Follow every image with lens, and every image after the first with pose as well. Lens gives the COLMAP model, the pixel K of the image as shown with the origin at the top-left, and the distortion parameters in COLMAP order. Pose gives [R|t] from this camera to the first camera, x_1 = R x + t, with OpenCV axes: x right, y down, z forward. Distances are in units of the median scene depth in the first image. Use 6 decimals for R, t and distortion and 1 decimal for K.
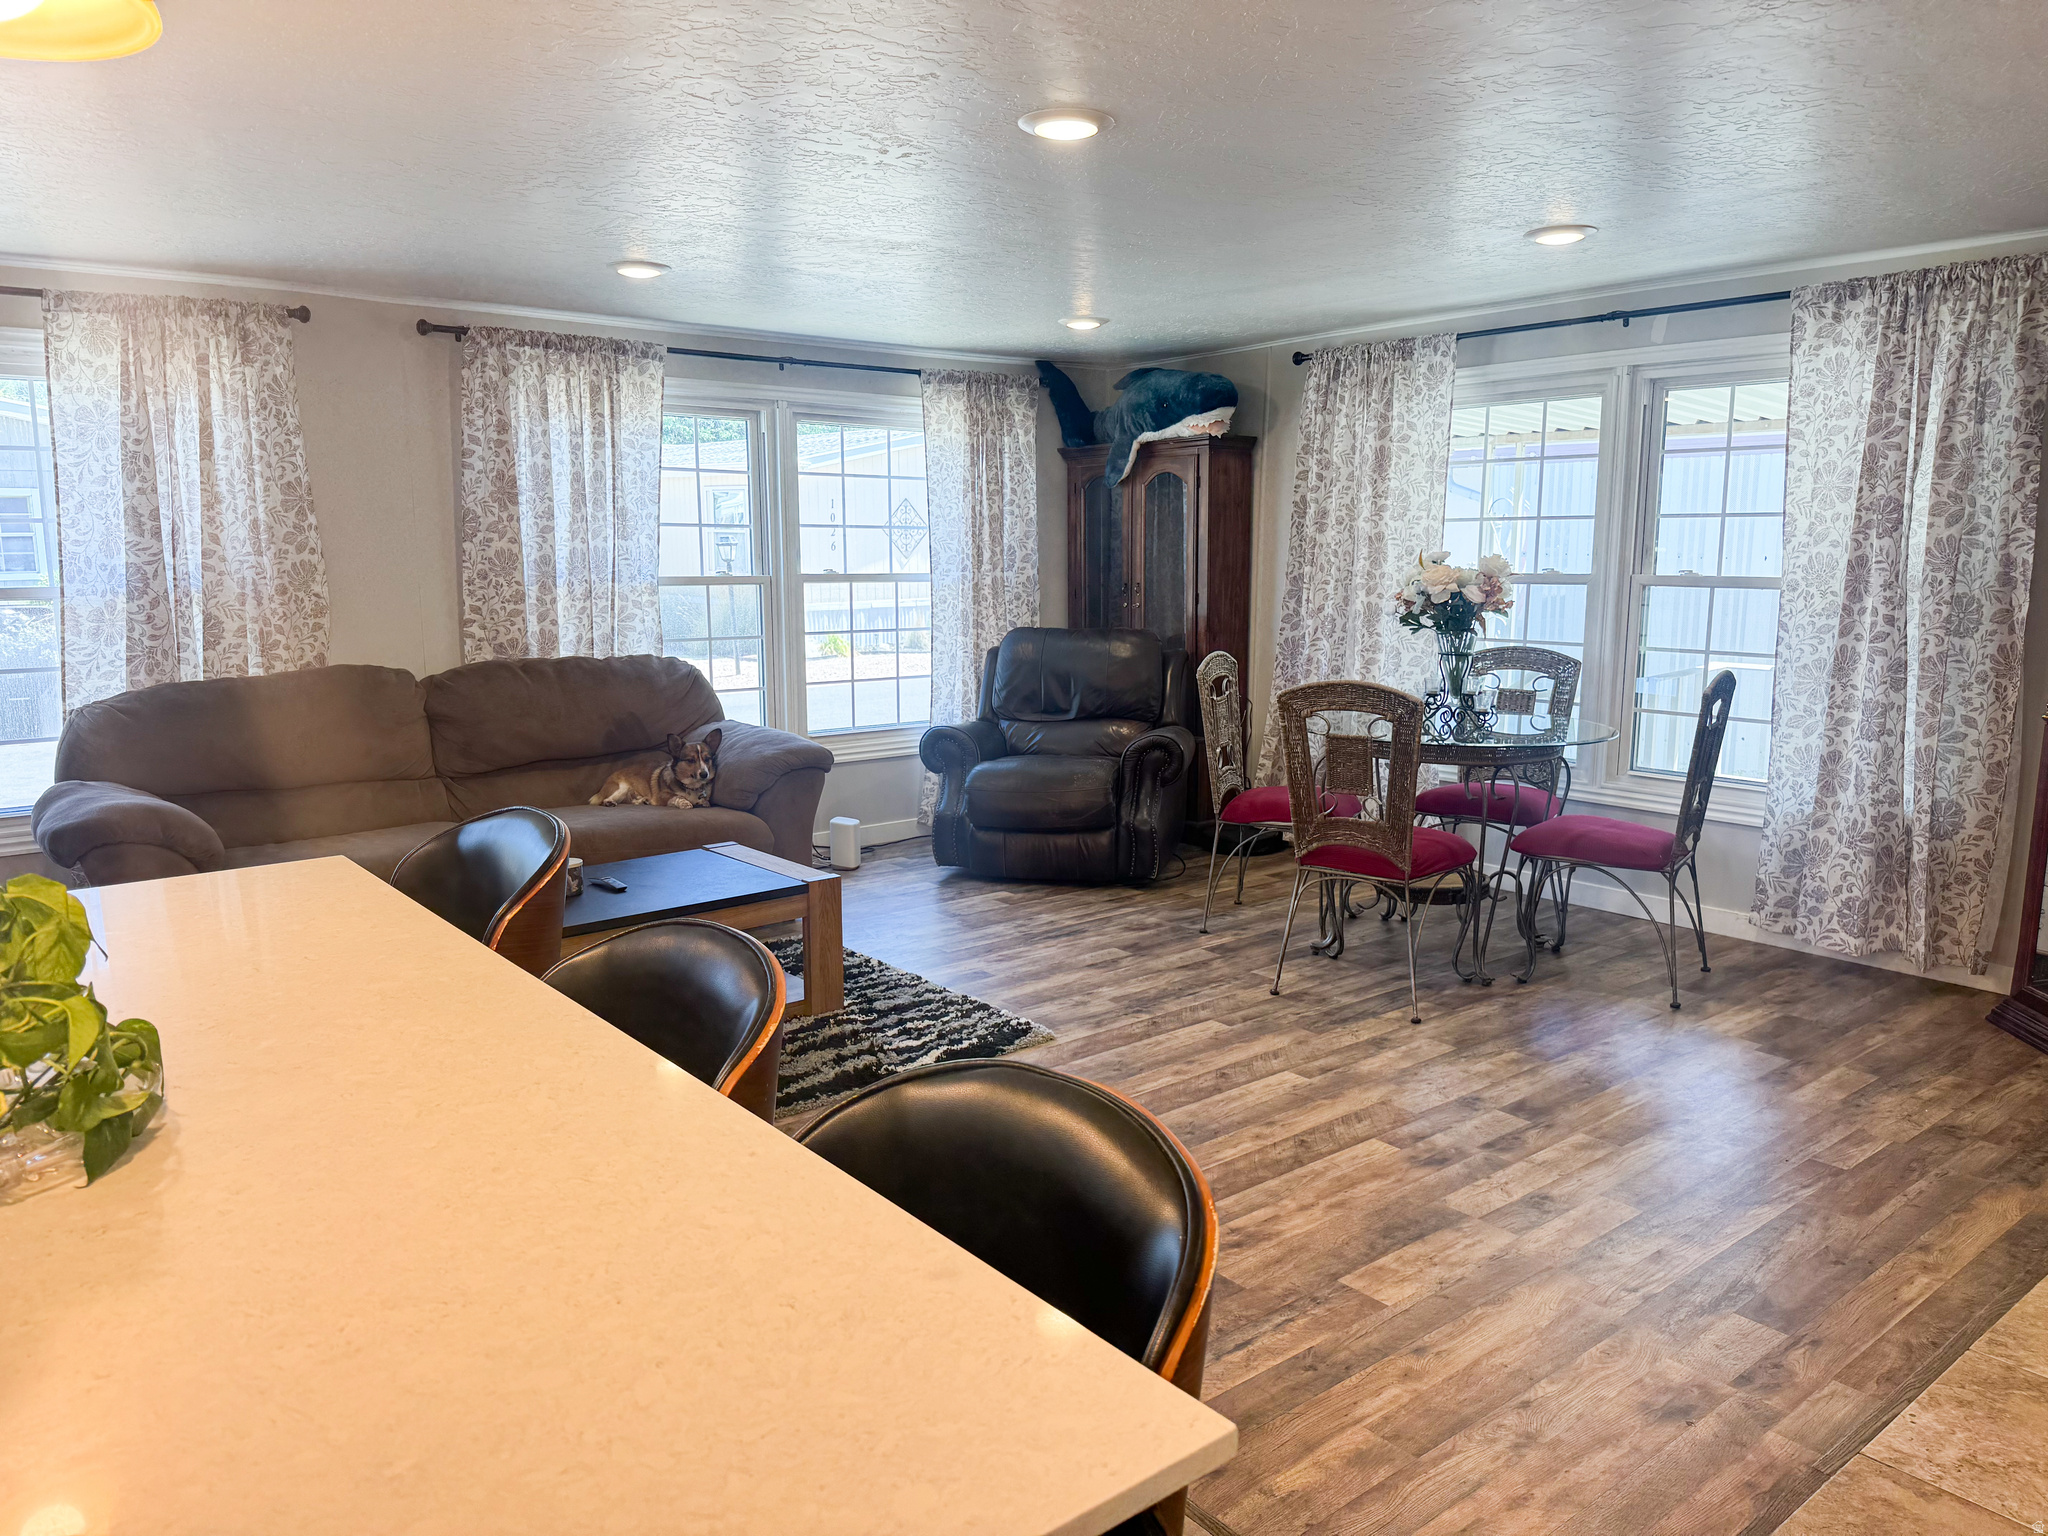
lens RADIAL K [[1437.7, 0, 1024.0], [0, 1437.7, 768.0], [0, 0, 1]] dist [0.080894, -0.088574]
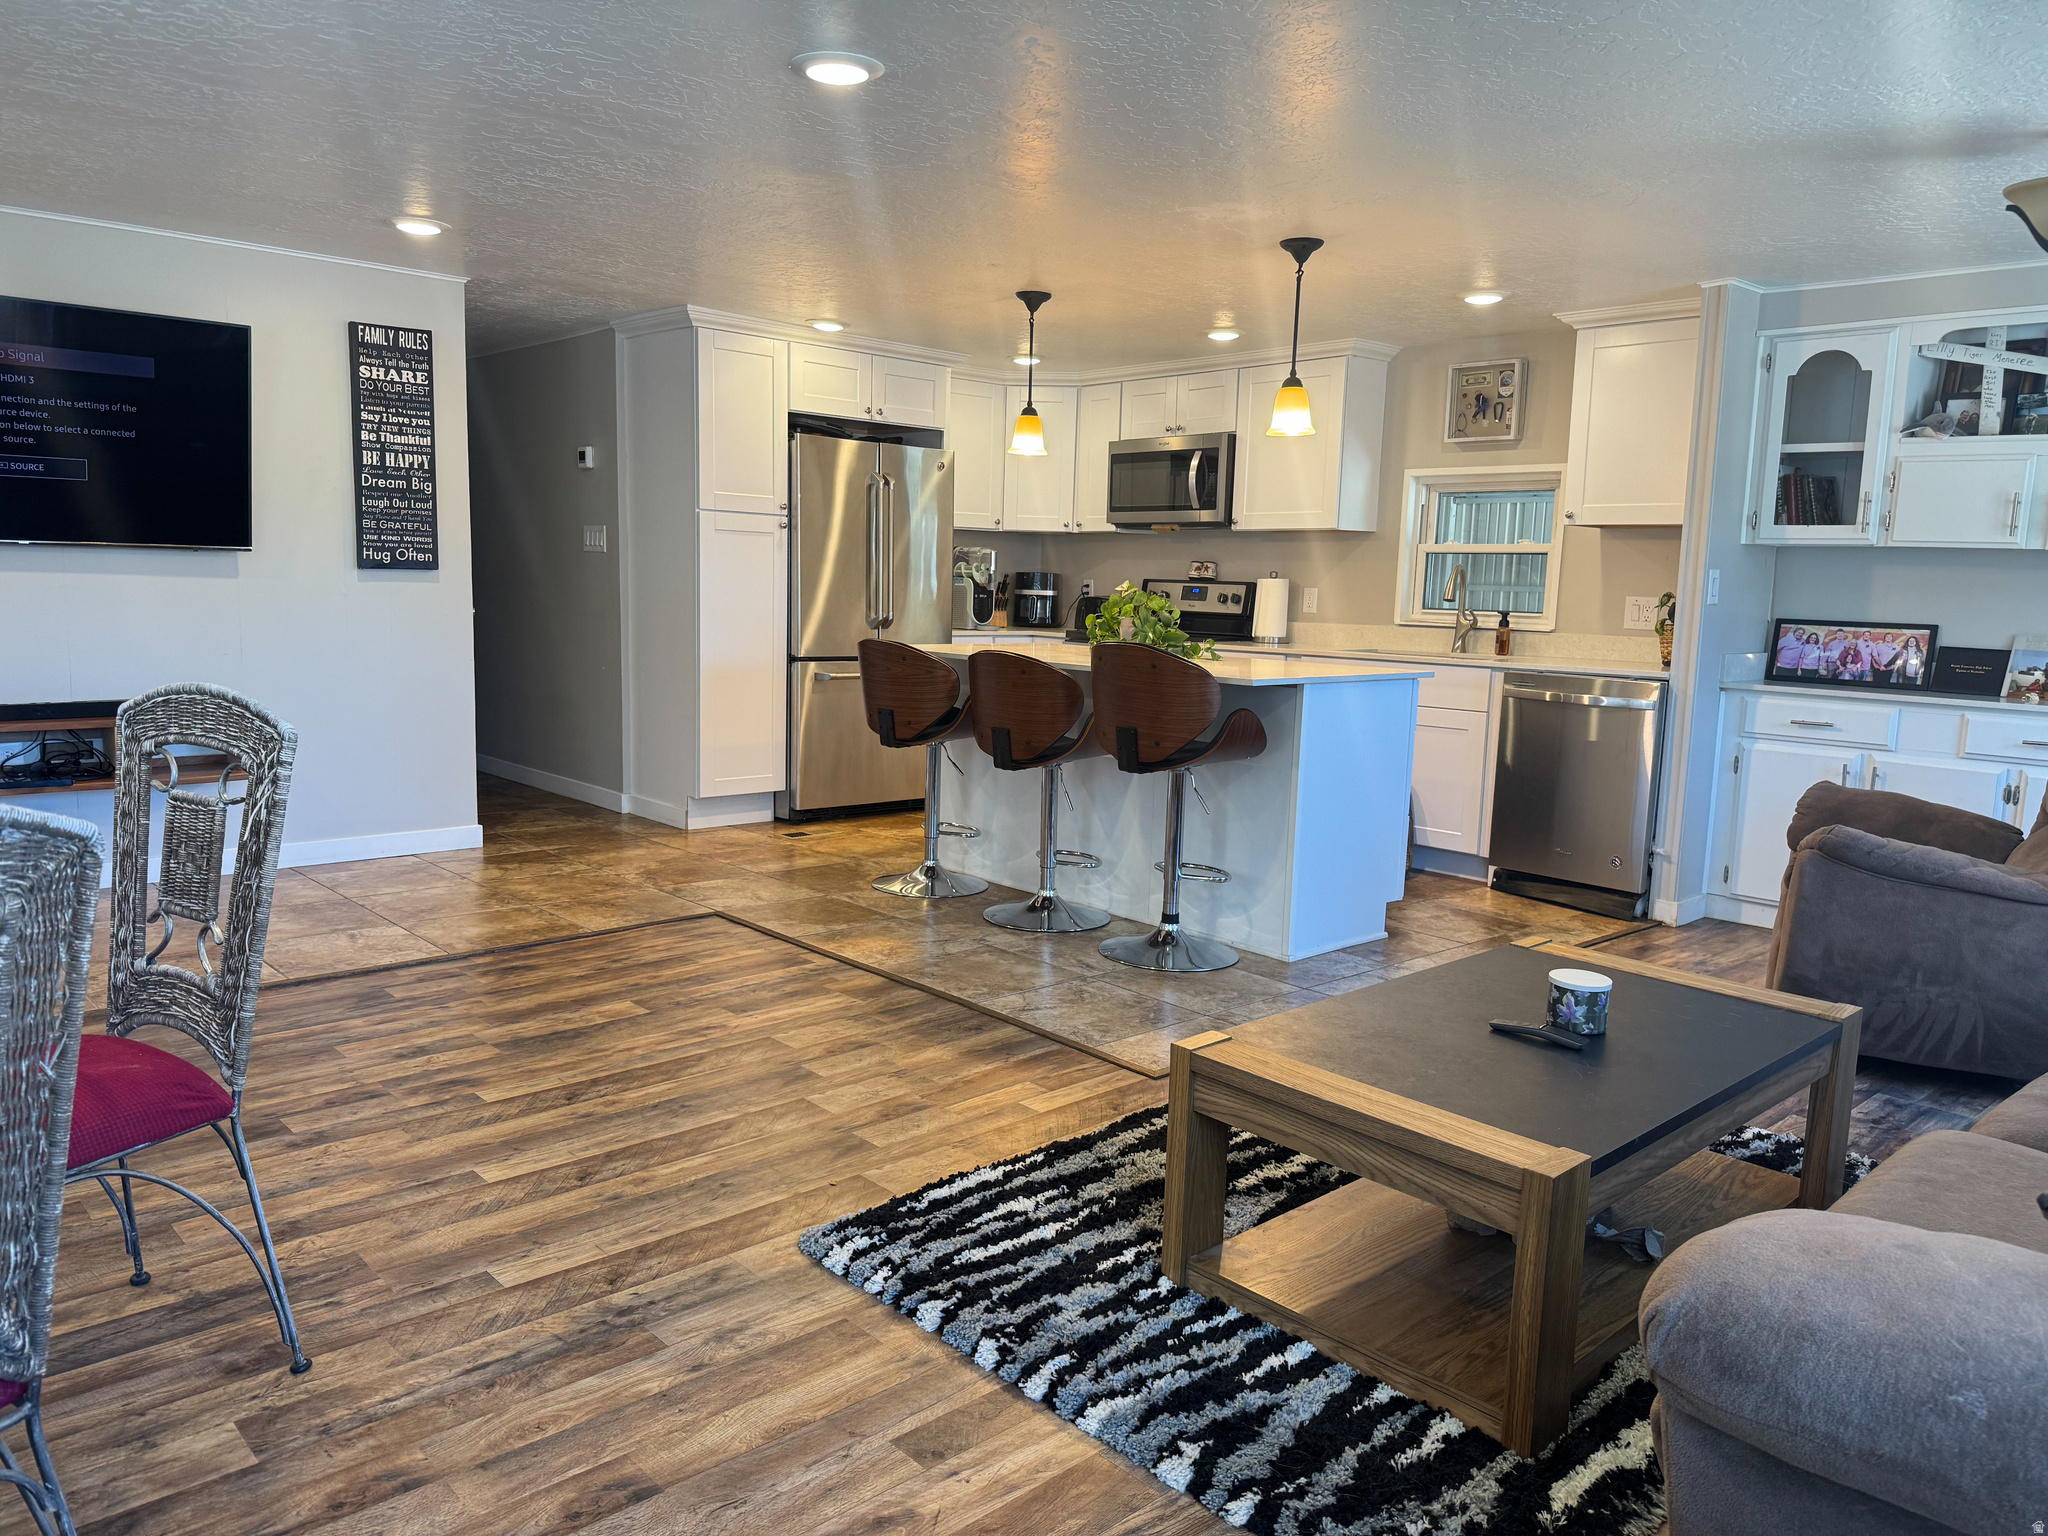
lens RADIAL K [[1443.0, 0, 1024.0], [0, 1443.0, 768.0], [0, 0, 1]] dist [0.113166, -0.164491]
pose [[-0.997513, -0.017288, -0.068327, -0.025986], [-0.036509, 0.955993, 0.291109, -0.173118], [0.060288, 0.292880, -0.954247, 1.343870]]
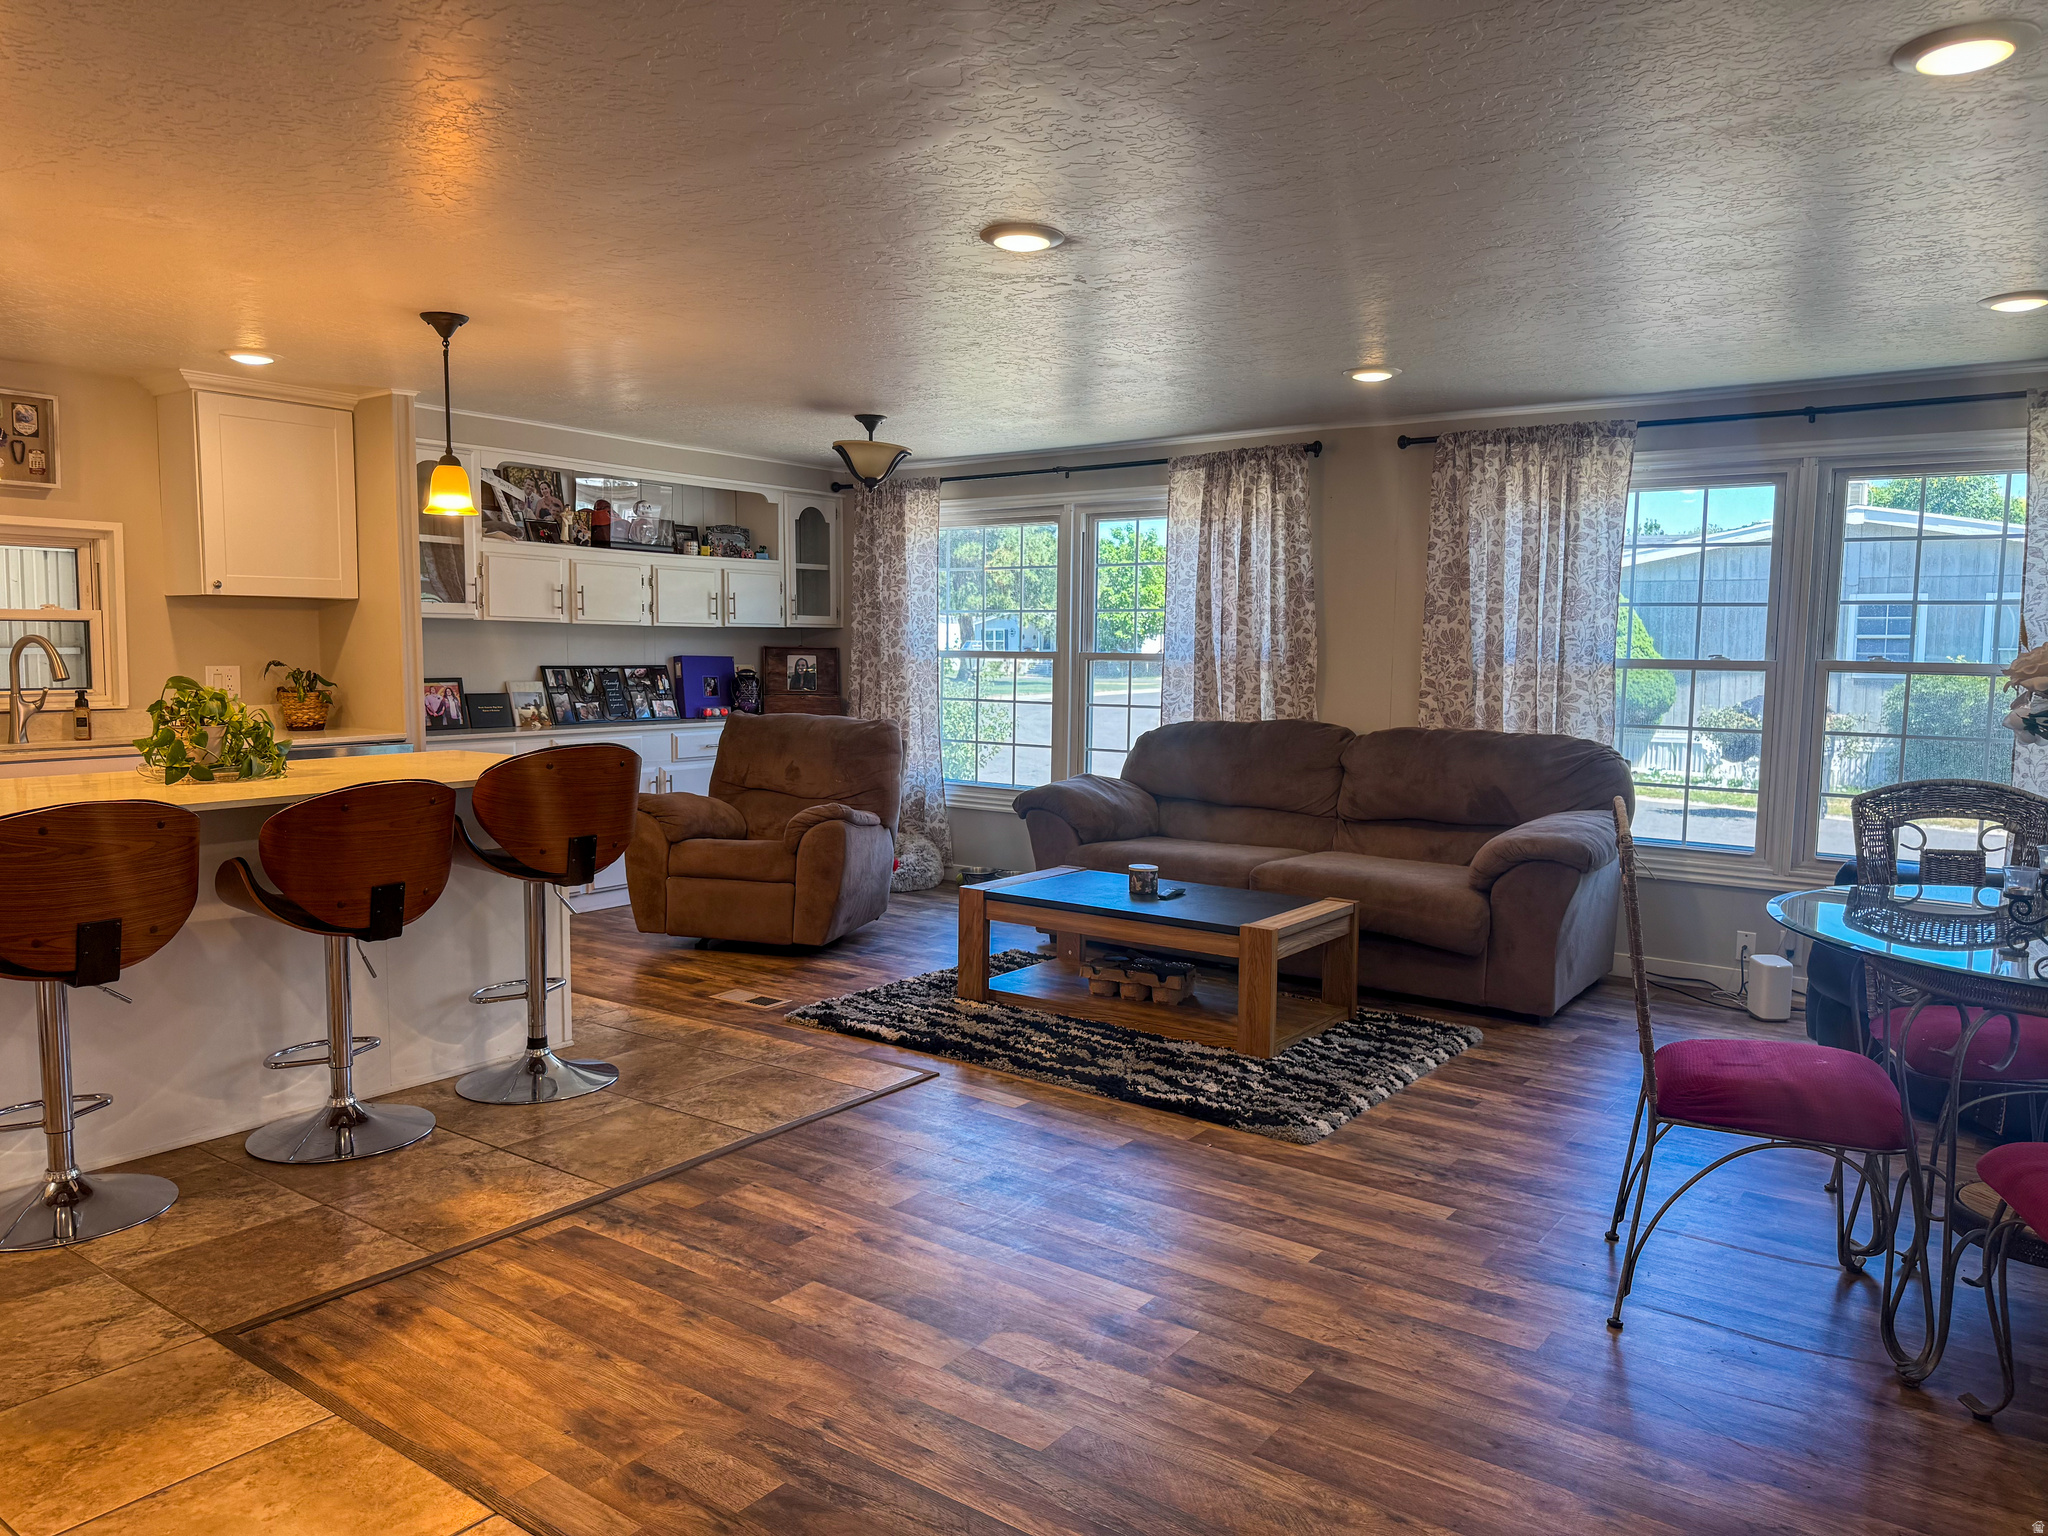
lens RADIAL K [[1443.0, 0, 1024.0], [0, 1443.0, 768.0], [0, 0, 1]] dist [0.113166, -0.164491]
pose [[0.253693, 0.091914, -0.962908, 0.732514], [-0.163705, 0.985195, 0.050911, -0.057607], [0.953331, 0.144717, 0.264984, 0.473491]]
